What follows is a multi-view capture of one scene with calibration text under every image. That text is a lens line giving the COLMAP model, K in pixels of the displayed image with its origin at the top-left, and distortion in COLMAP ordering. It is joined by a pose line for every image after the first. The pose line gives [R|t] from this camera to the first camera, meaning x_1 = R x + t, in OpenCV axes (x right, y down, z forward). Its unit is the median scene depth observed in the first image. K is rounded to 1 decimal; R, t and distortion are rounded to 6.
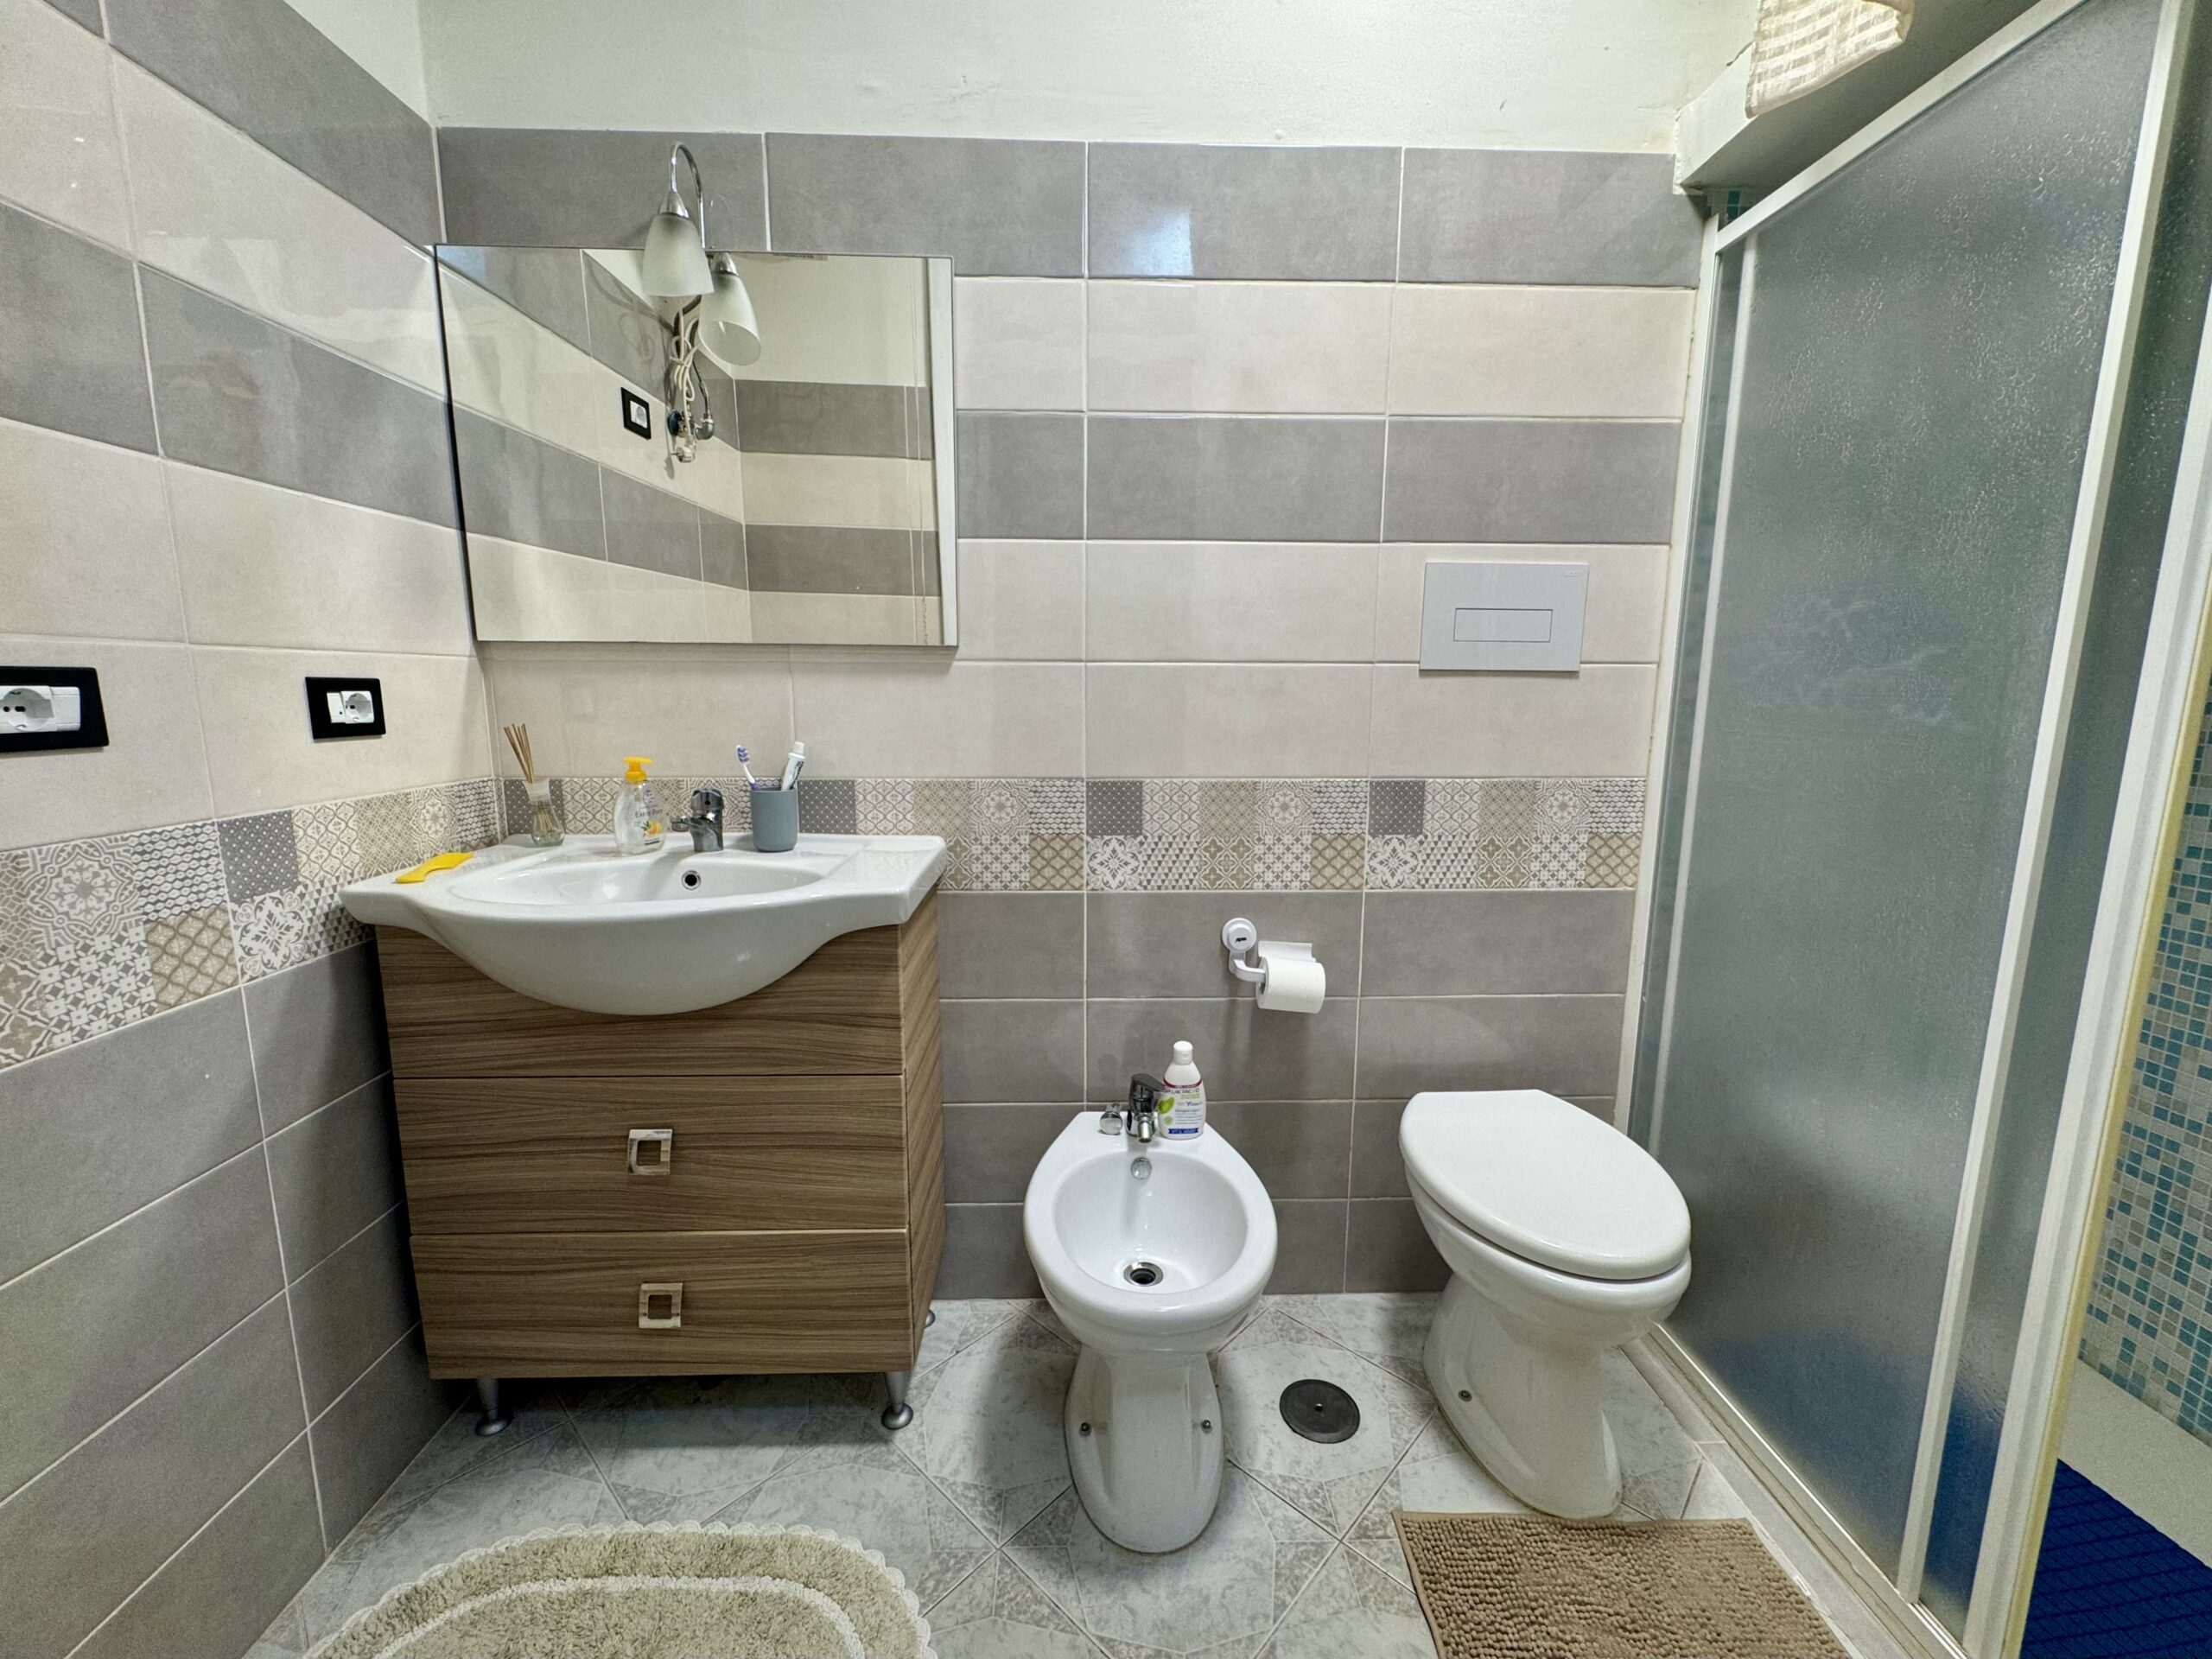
lens RADIAL K [[881.4, 0, 1105.5], [0, 881.4, 829.1], [0, 0, 1]] dist [-0.002675, 0.000623]
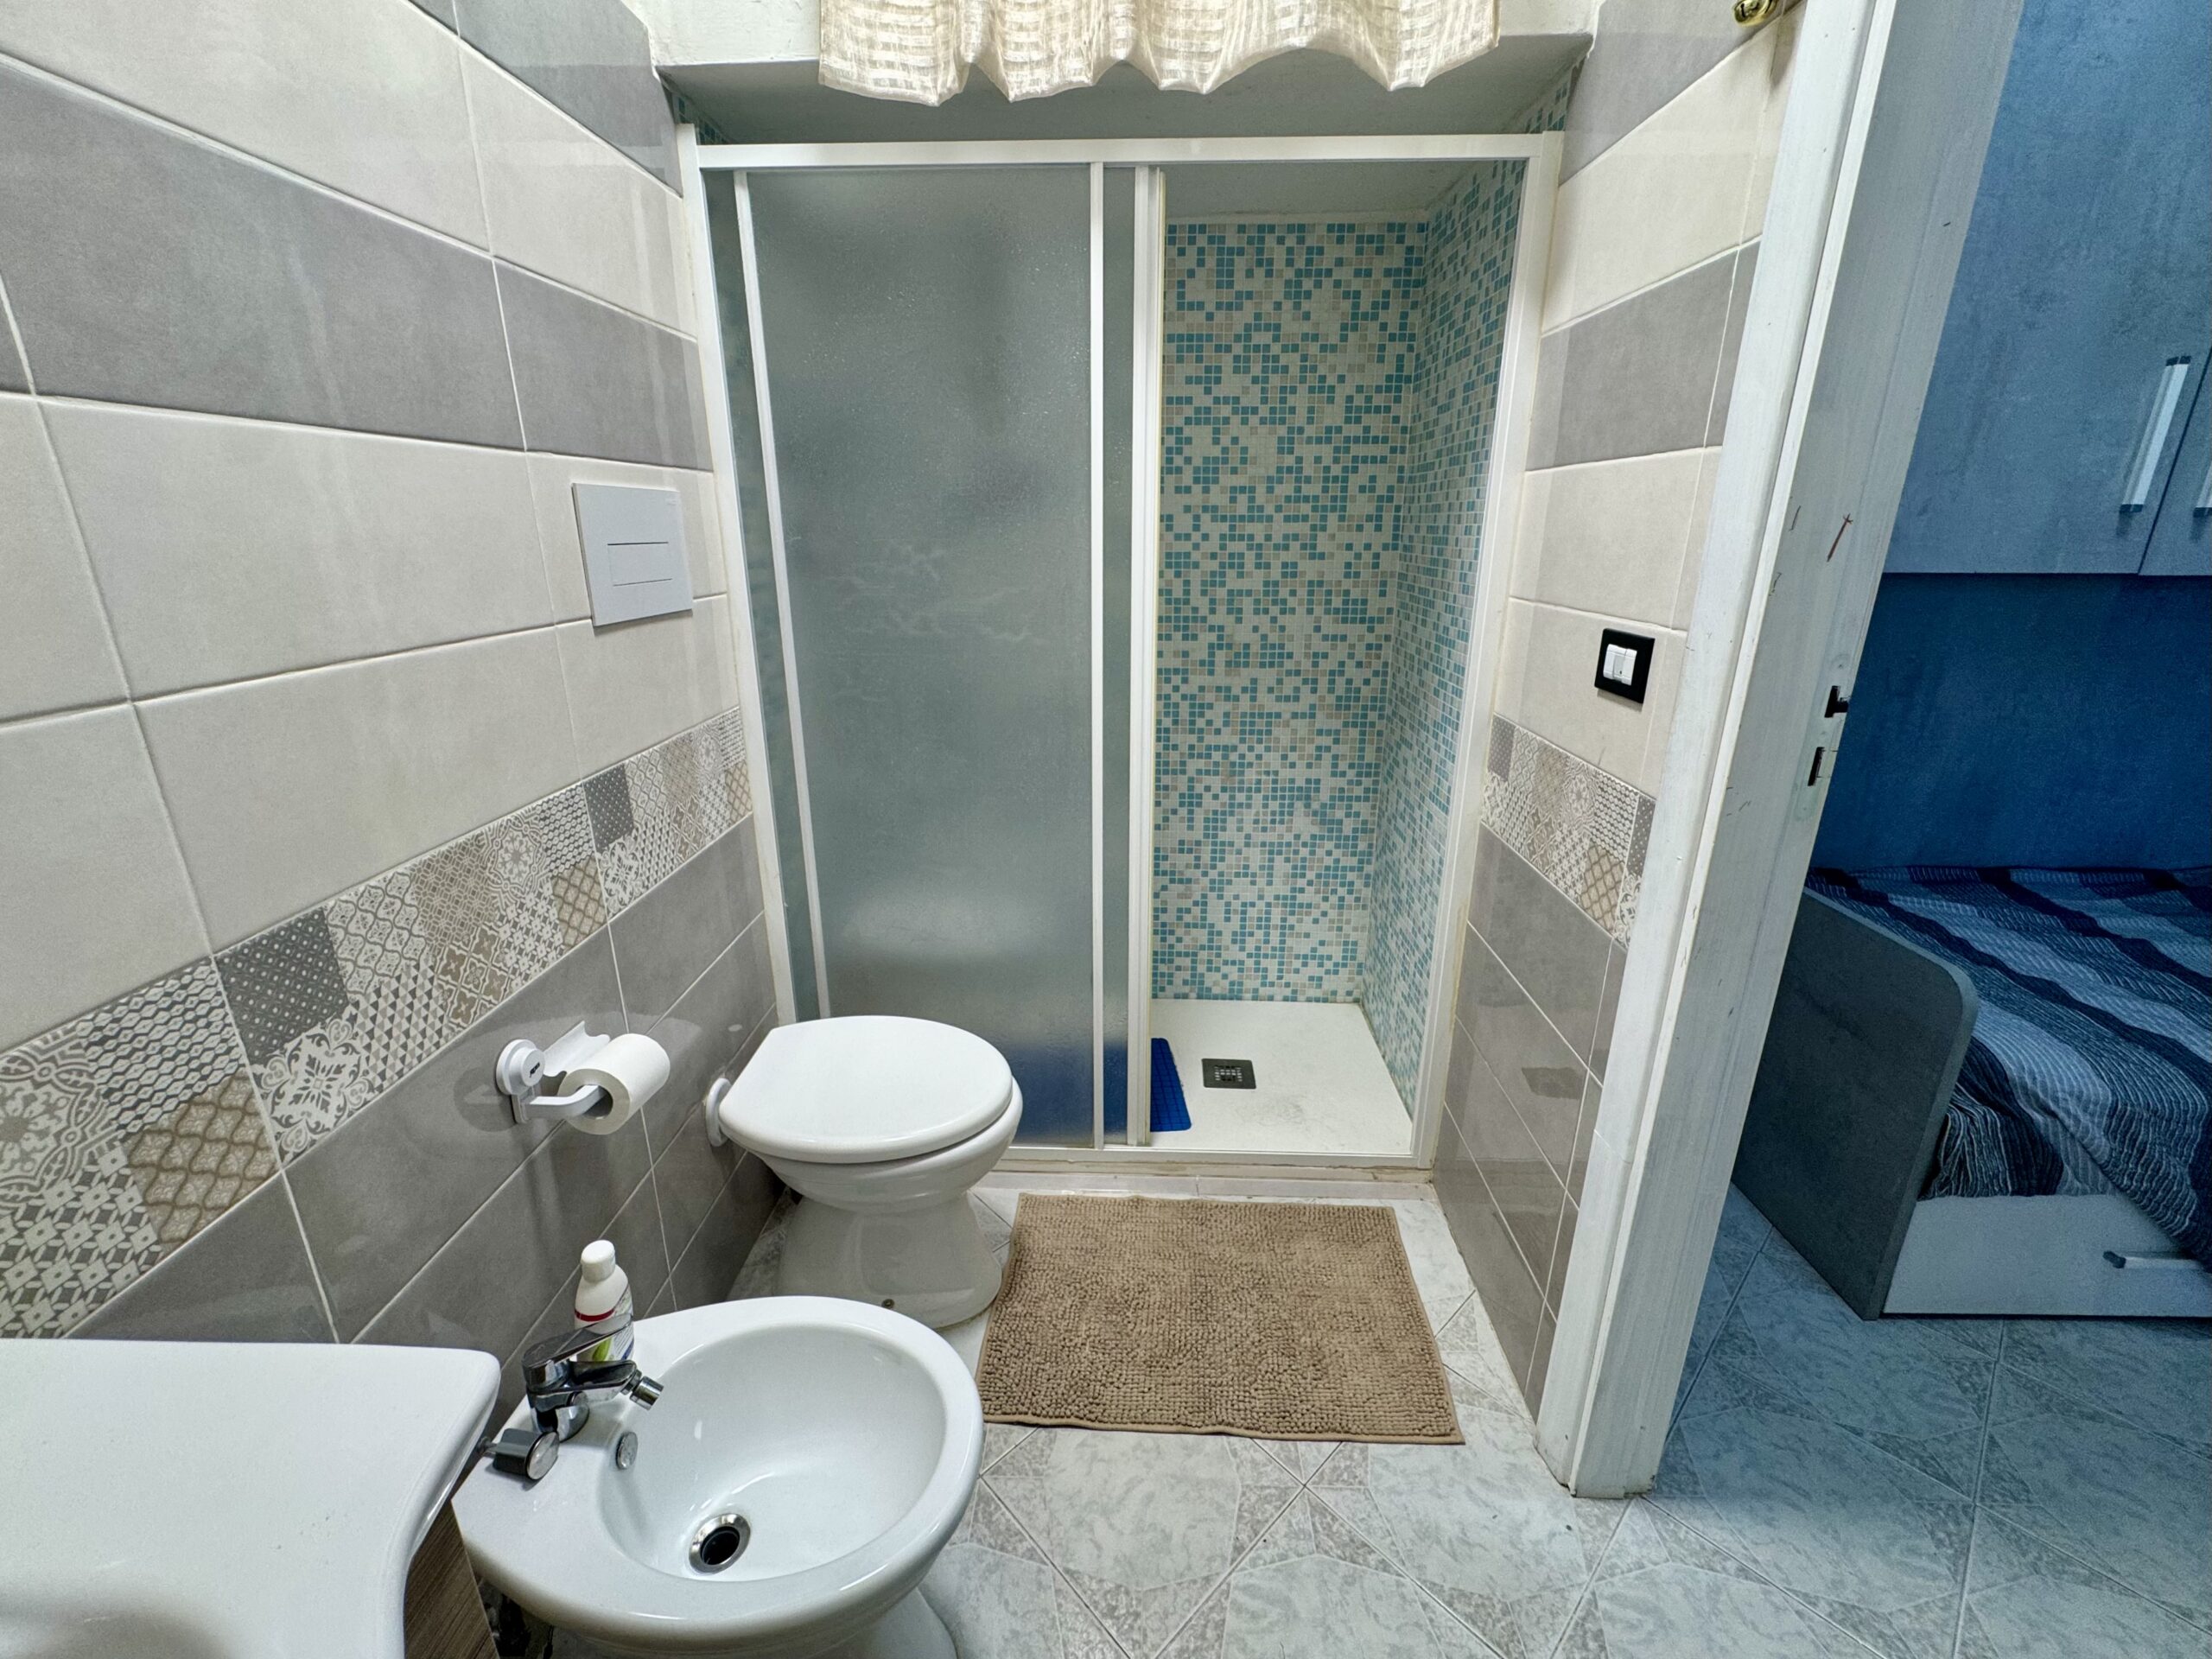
lens RADIAL K [[914.2, 0, 1104.4], [0, 914.2, 807.4], [0, 0, 1]] dist [-0.001321, 0.000223]
pose [[0.065485, -0.302379, 0.950936, -0.410461], [0.163099, 0.943409, 0.288754, -0.187435], [-0.984434, 0.136188, 0.111097, 0.491864]]
